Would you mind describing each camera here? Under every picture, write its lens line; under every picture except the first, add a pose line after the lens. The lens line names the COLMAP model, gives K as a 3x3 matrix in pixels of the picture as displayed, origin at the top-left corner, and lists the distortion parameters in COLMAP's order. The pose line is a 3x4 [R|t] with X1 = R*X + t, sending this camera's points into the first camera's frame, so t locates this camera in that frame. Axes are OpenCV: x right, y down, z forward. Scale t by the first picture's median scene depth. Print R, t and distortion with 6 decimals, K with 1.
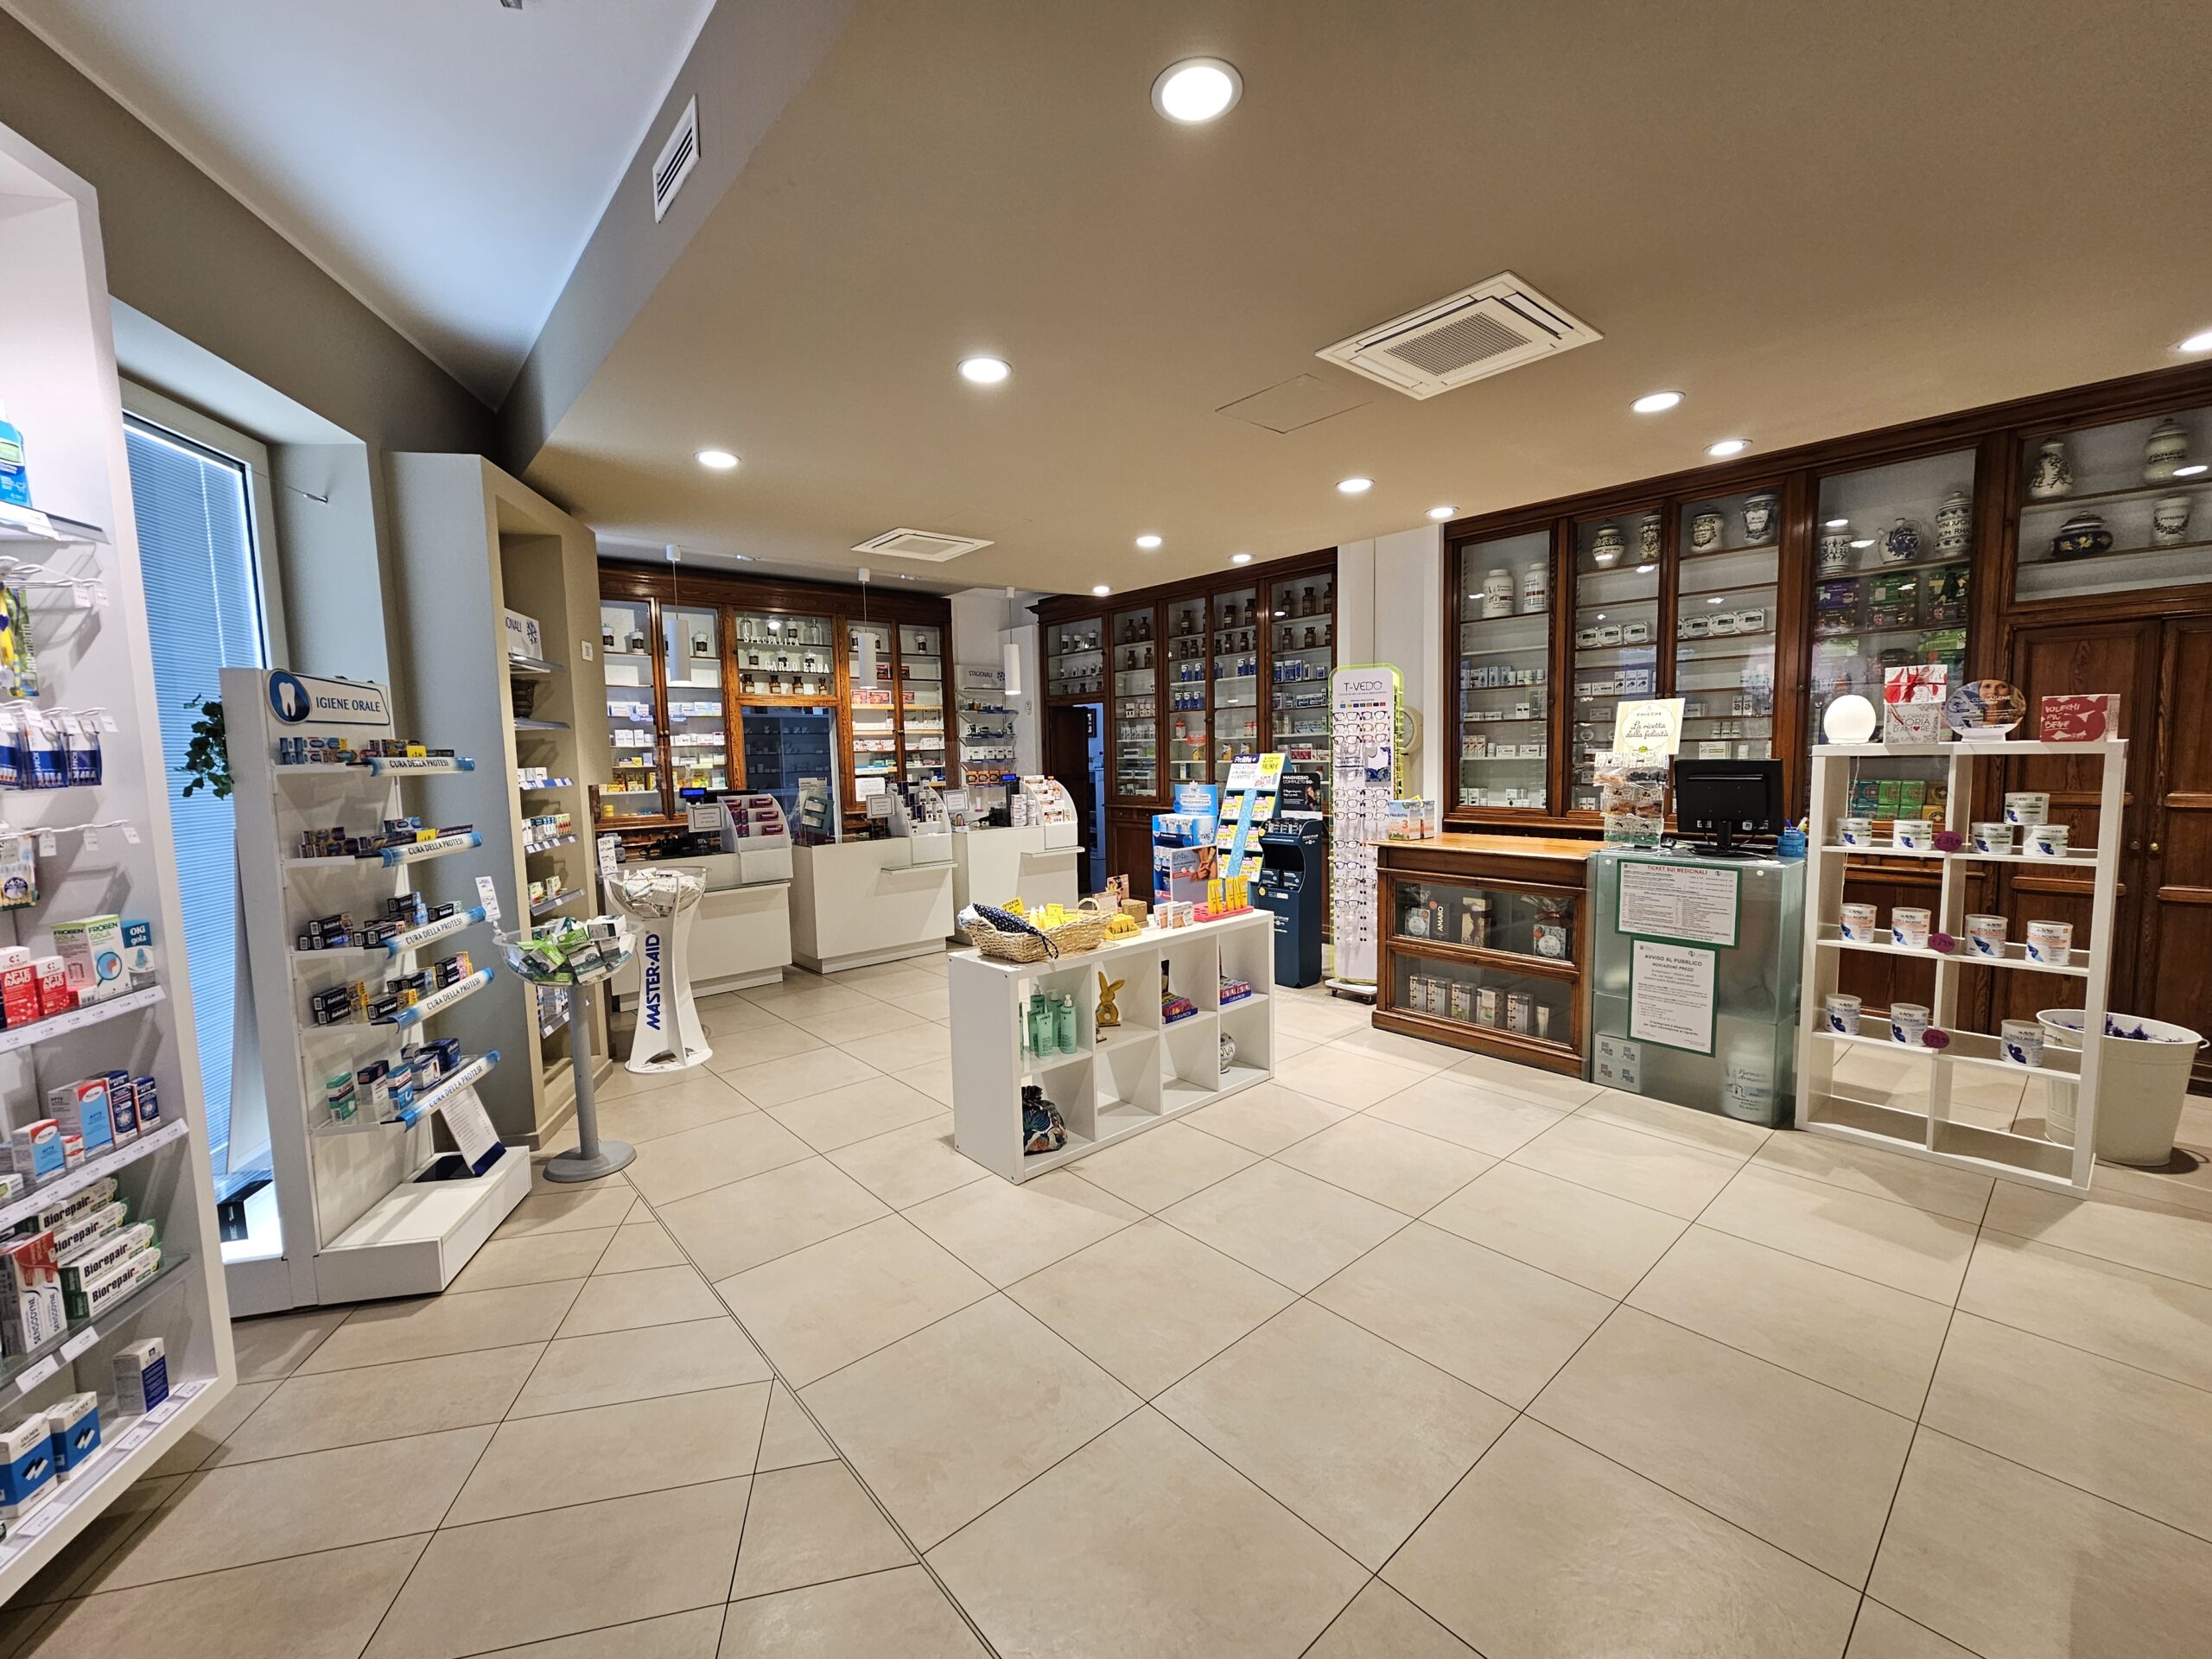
lens RADIAL K [[897.8, 0, 1100.3], [0, 897.8, 829.9], [0, 0, 1]] dist [0.000094, -0.000001]
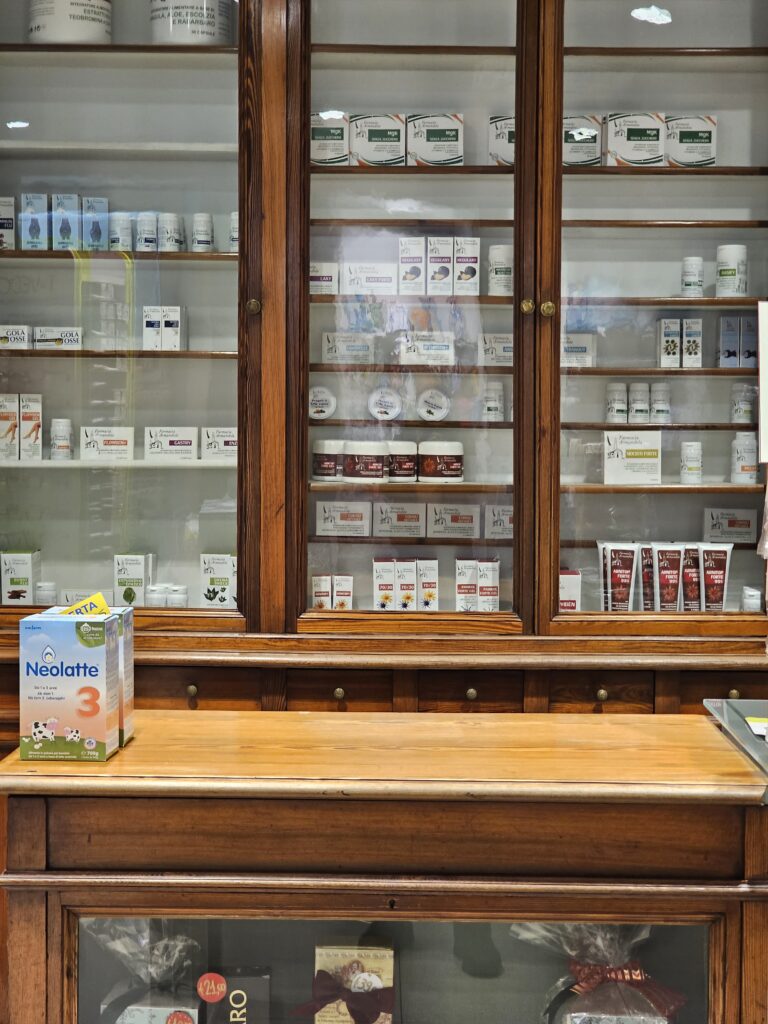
lens RADIAL K [[2062.0, 0, 385.1], [0, 2062.0, 512.2], [0, 0, 1]] dist [-0.018201, 0.000000]
pose [[0.684747, -0.003454, 0.728773, -0.050359], [0.040078, 0.998654, -0.032924, -0.033286], [-0.727678, 0.051752, 0.683963, 0.413616]]
